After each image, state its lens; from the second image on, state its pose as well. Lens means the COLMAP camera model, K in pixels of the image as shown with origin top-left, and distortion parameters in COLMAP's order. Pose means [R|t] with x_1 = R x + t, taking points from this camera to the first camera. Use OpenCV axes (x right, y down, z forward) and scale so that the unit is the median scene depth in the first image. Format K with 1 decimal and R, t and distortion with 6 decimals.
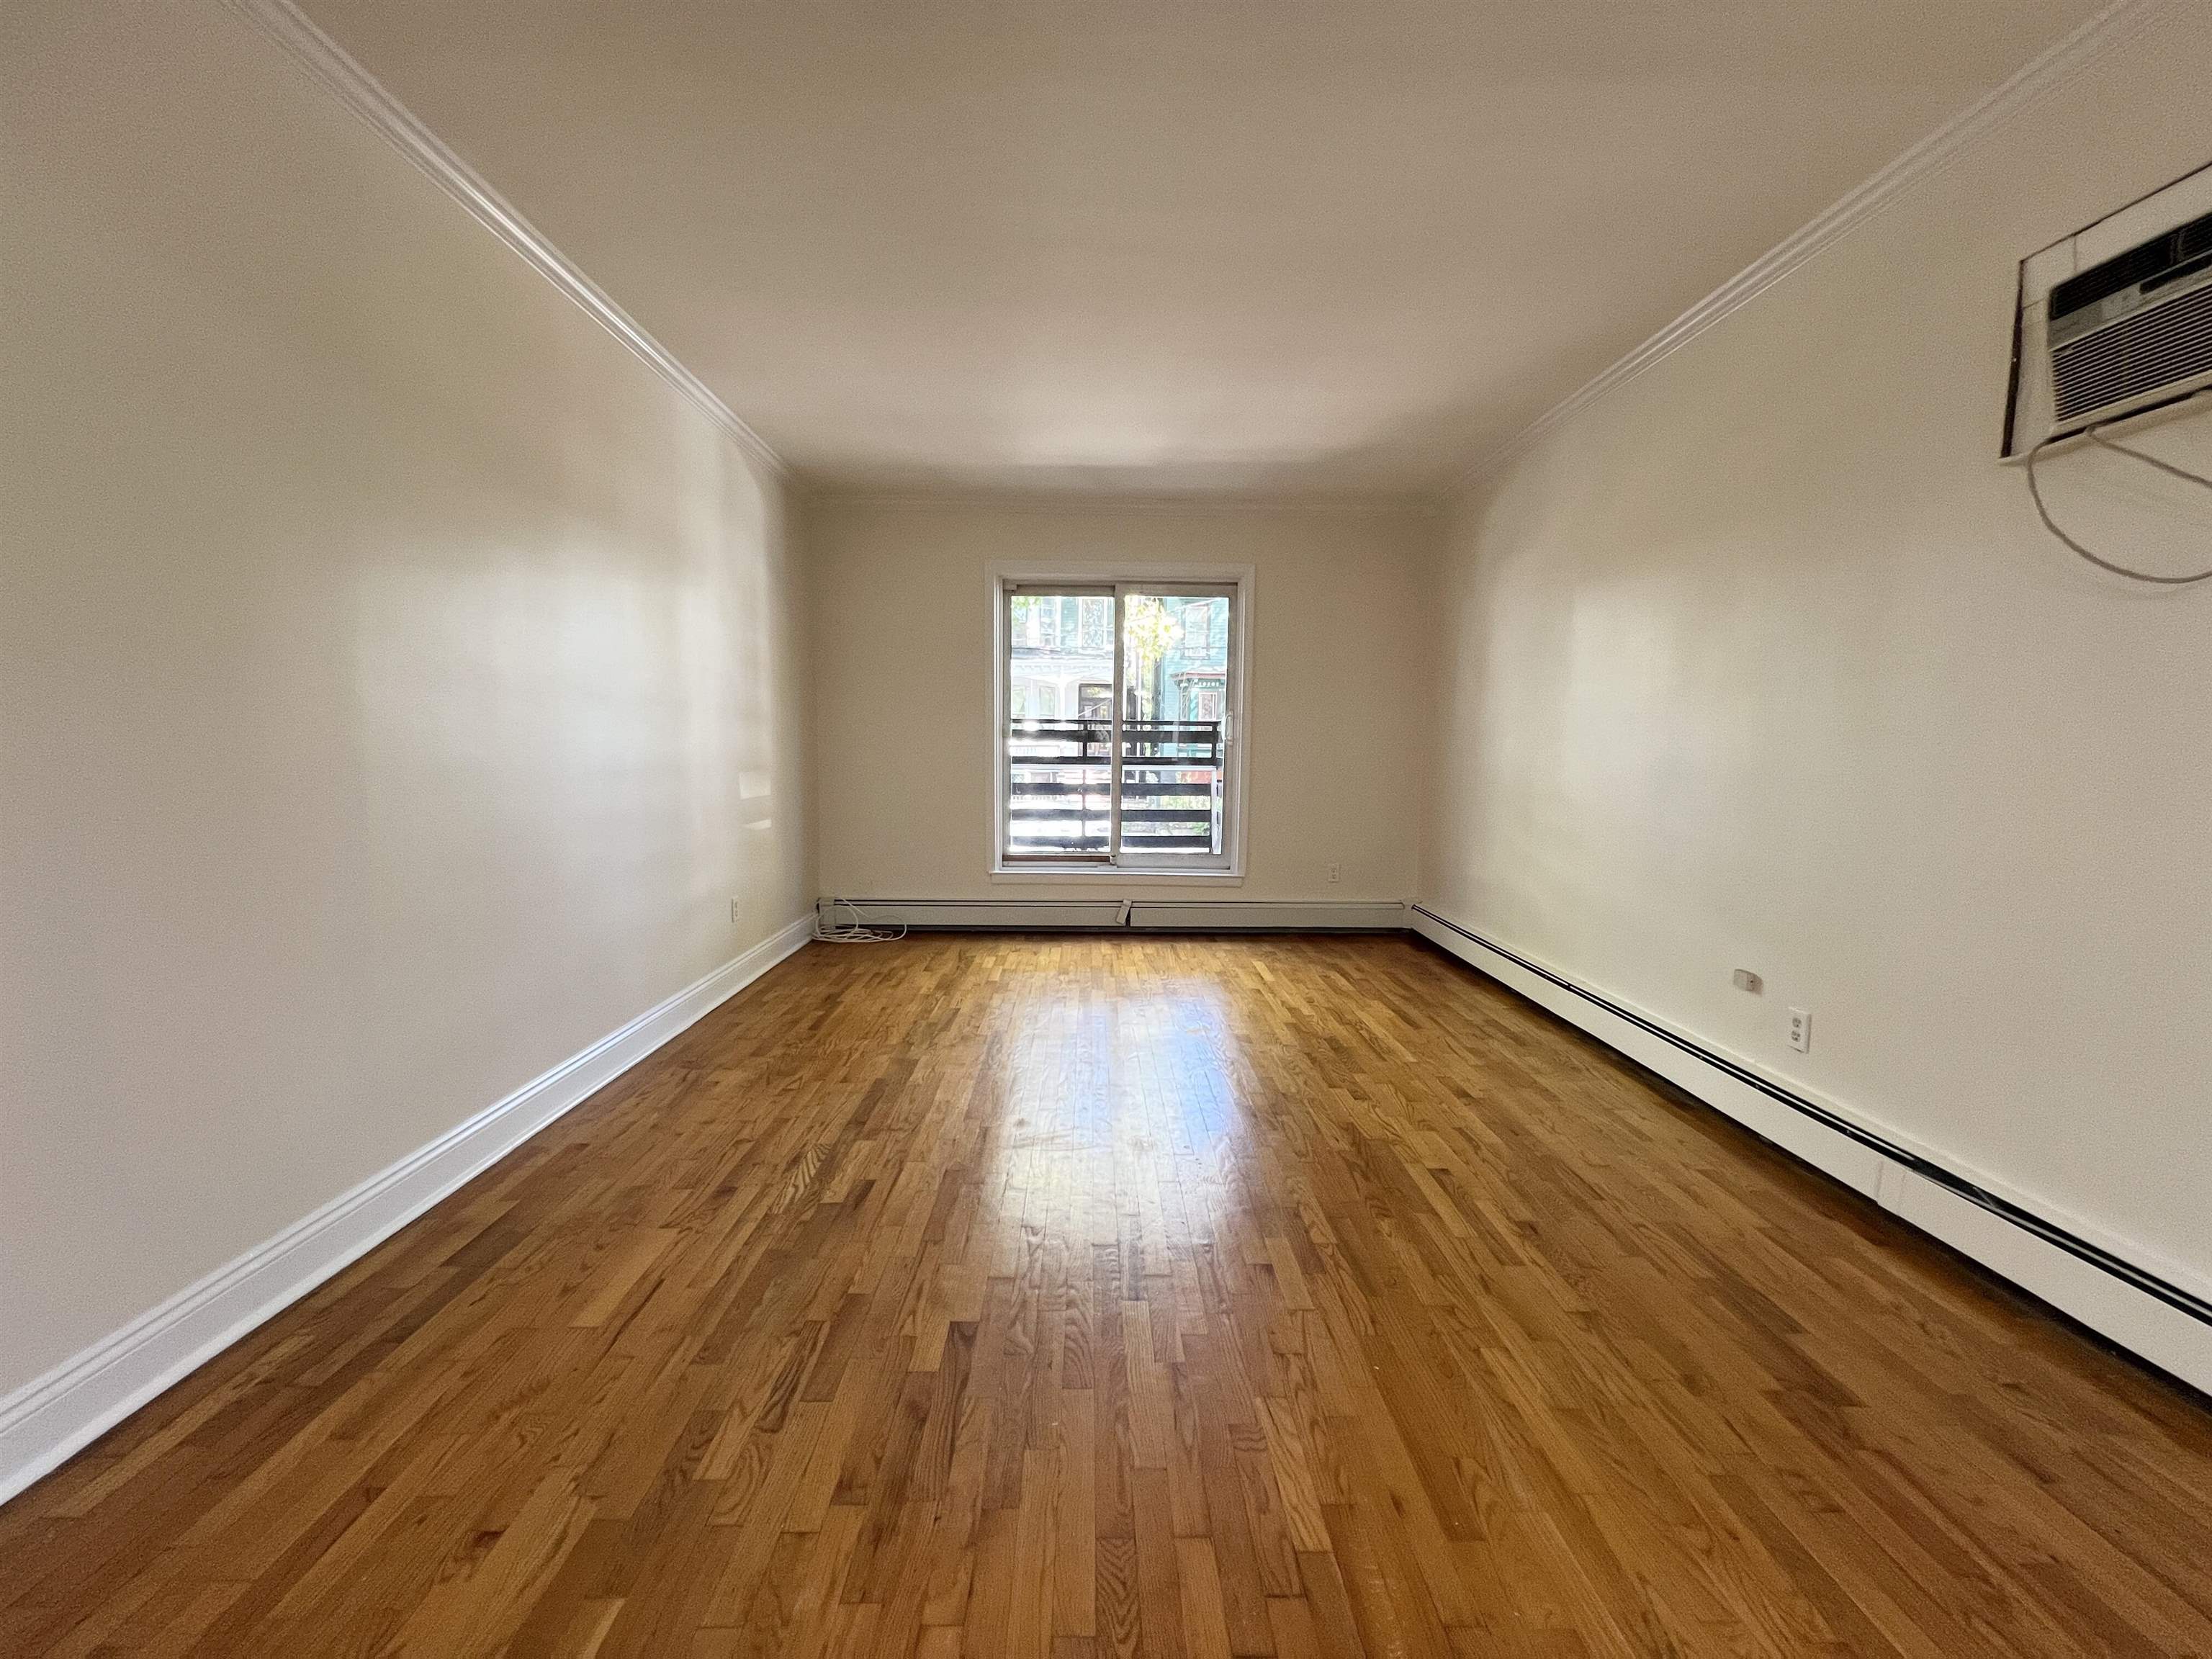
lens RADIAL K [[882.2, 0, 1097.4], [0, 882.2, 819.8], [0, 0, 1]] dist [0.000903, -0.000078]
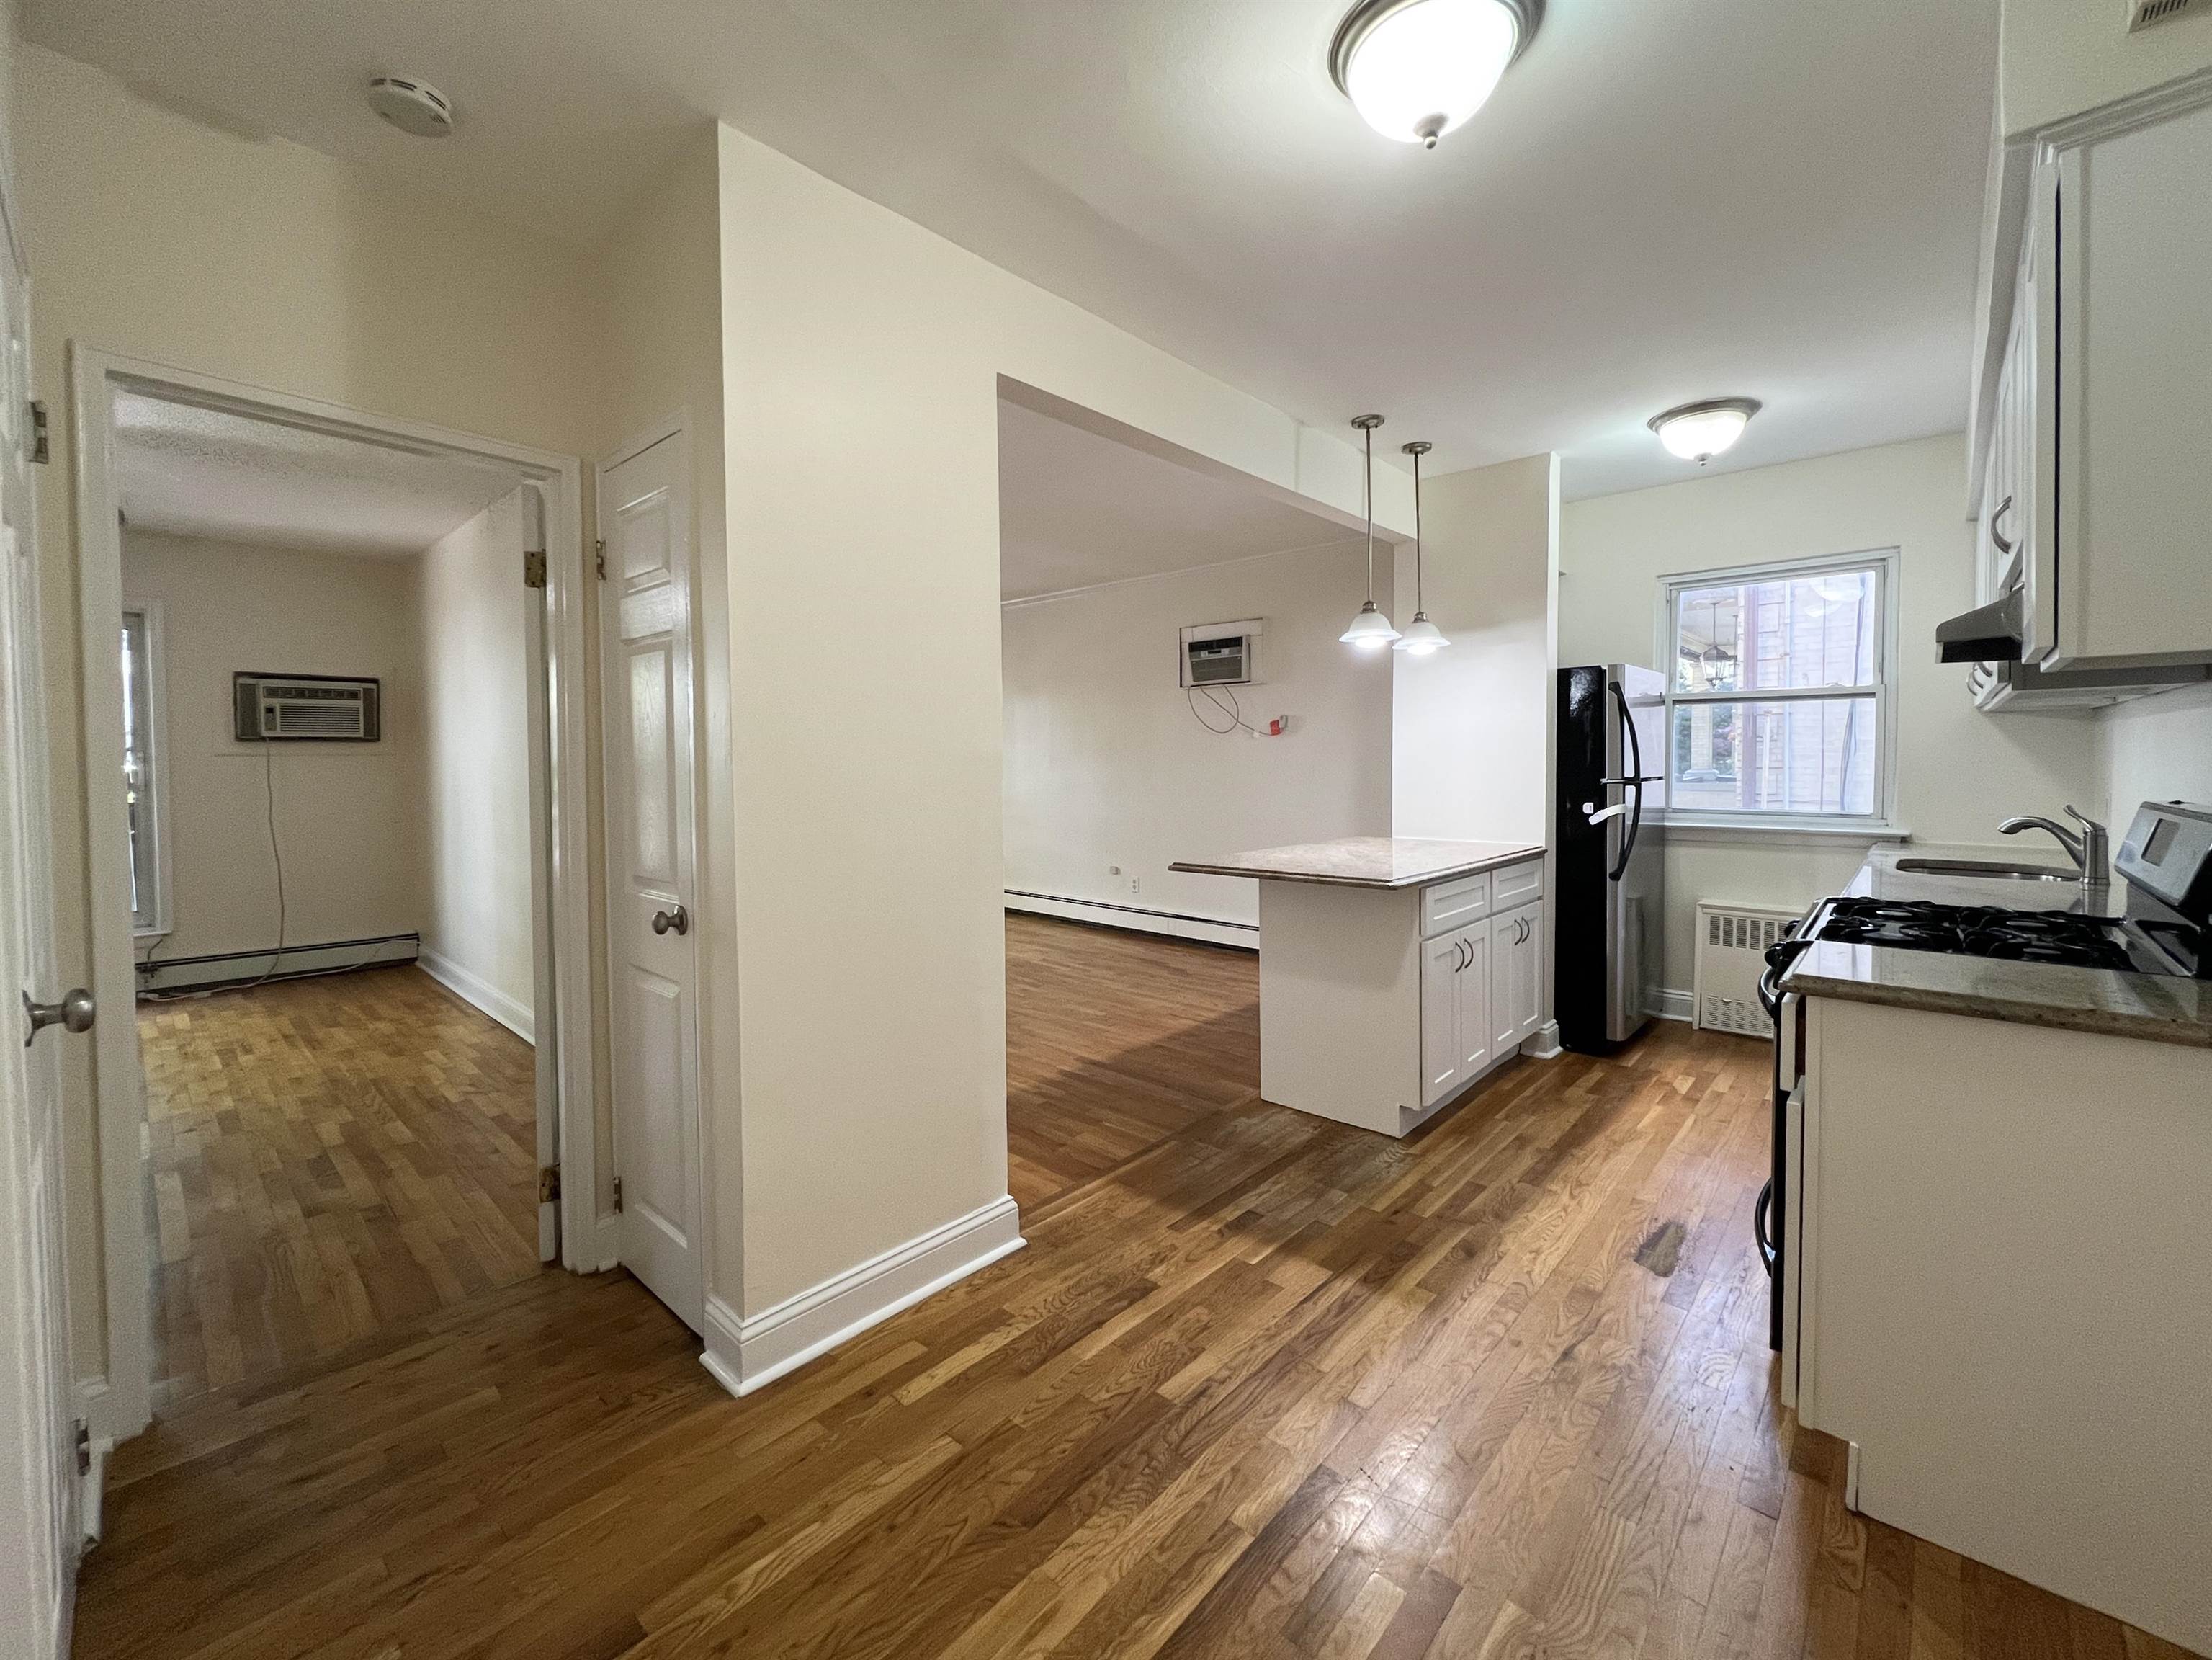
lens RADIAL K [[911.2, 0, 1103.0], [0, 911.2, 785.0], [0, 0, 1]] dist [-0.000383, 0.000235]
pose [[0.685611, -0.040904, 0.726818, -0.984526], [0.076964, 0.996897, -0.016498, -0.014287], [-0.723888, 0.067250, 0.686632, -0.647248]]
